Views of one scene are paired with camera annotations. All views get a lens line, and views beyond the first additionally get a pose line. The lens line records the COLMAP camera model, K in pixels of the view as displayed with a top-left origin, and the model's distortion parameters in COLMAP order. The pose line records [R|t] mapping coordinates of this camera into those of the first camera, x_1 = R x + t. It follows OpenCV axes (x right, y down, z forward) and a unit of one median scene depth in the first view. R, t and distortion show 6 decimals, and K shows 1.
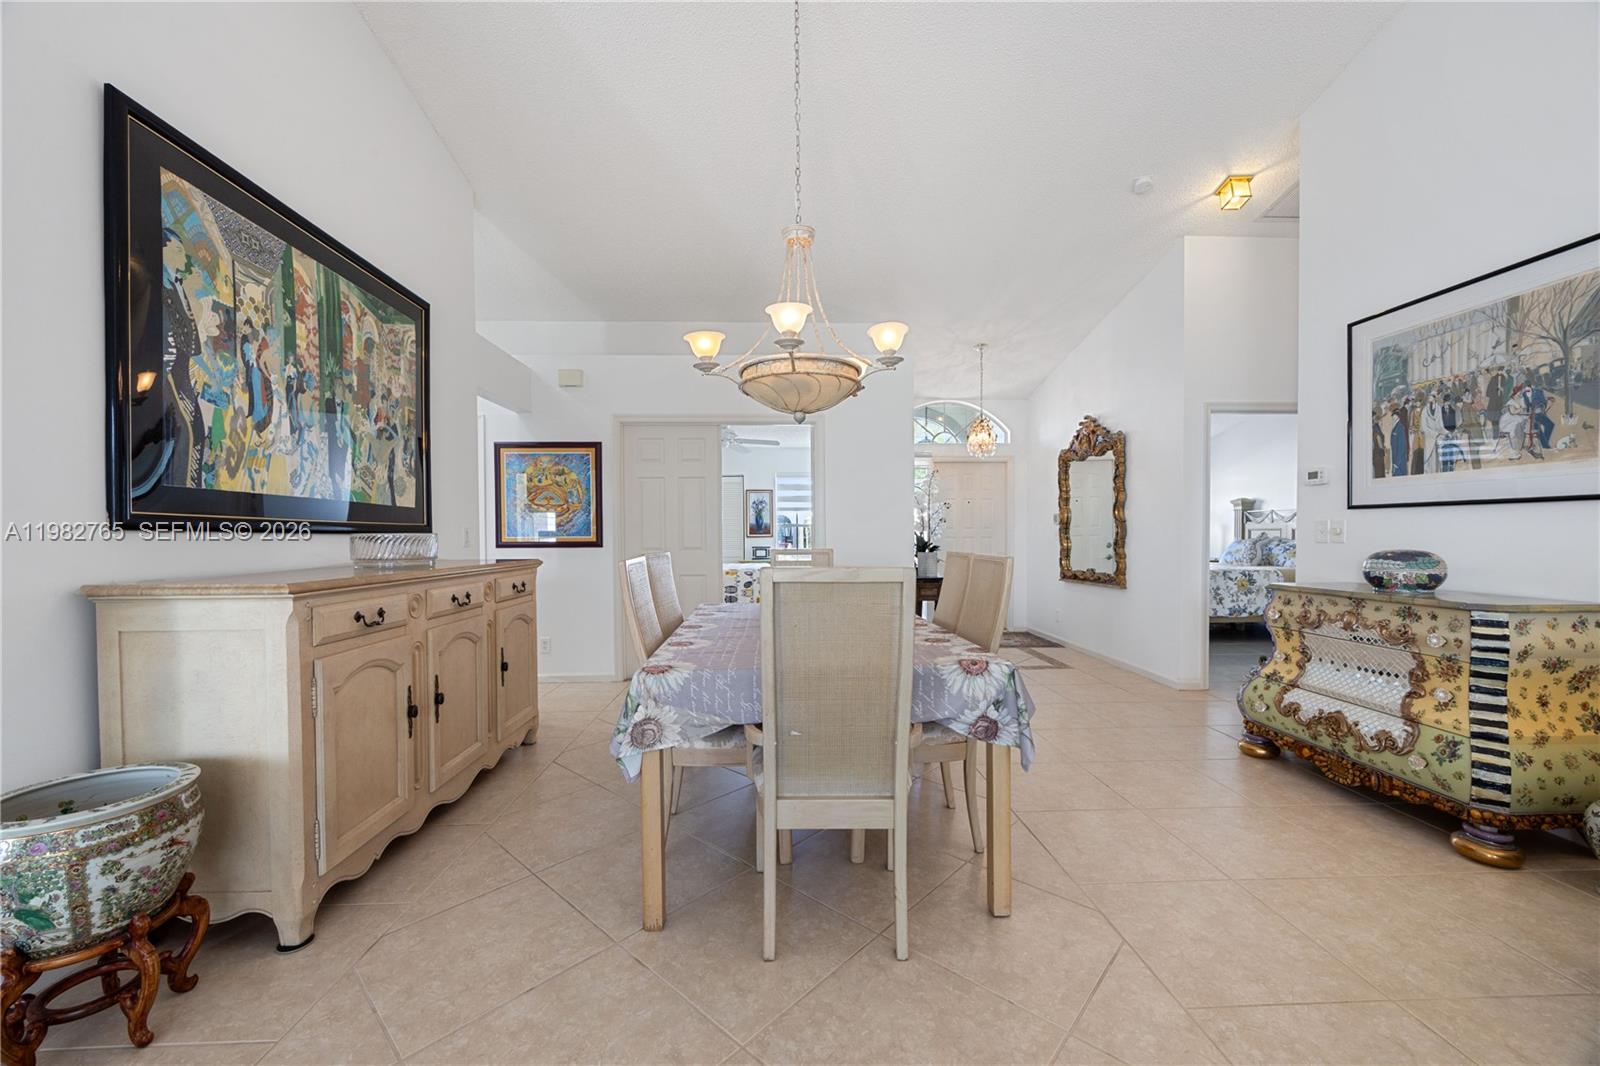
lens RADIAL K [[623.4, 0, 798.5], [0, 623.4, 545.4], [0, 0, 1]] dist [-0.003479, -0.000285]
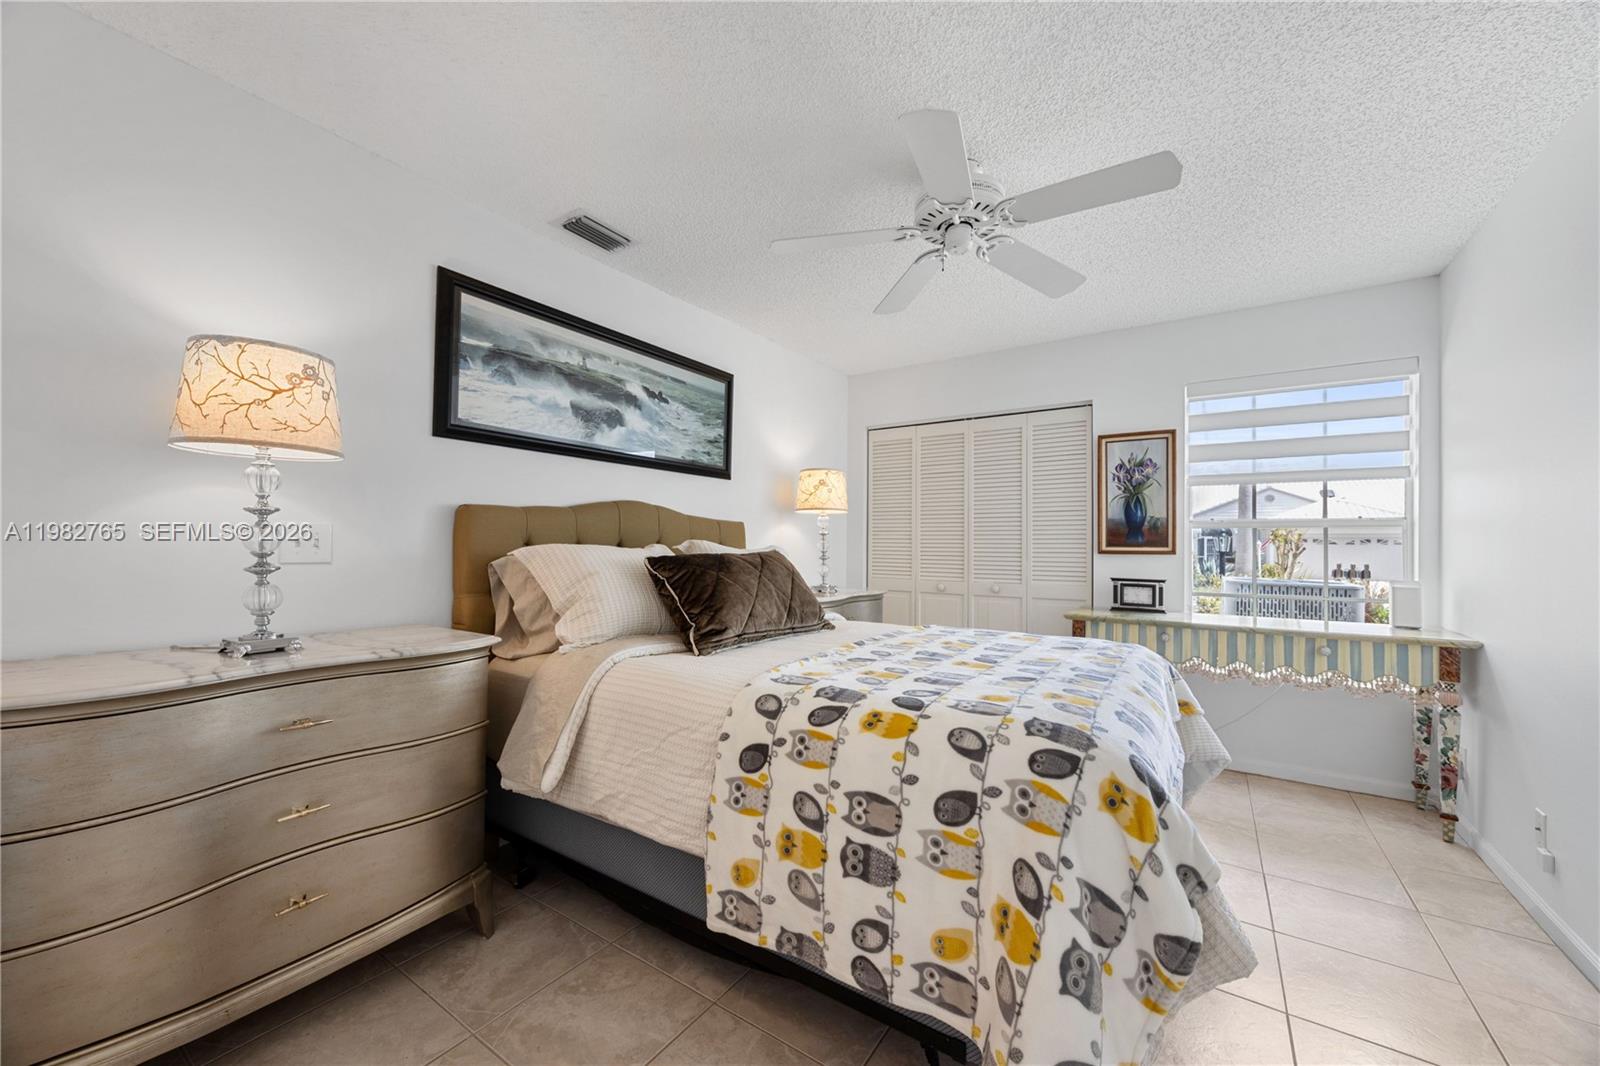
lens RADIAL K [[623.4, 0, 798.5], [0, 623.4, 538.2], [0, 0, 1]] dist [-0.003479, -0.000285]
pose [[0.813854, 0.005040, -0.581048, -0.008198], [-0.023108, 0.999452, -0.023698, -0.009113], [0.580610, 0.032713, 0.813524, 0.593561]]
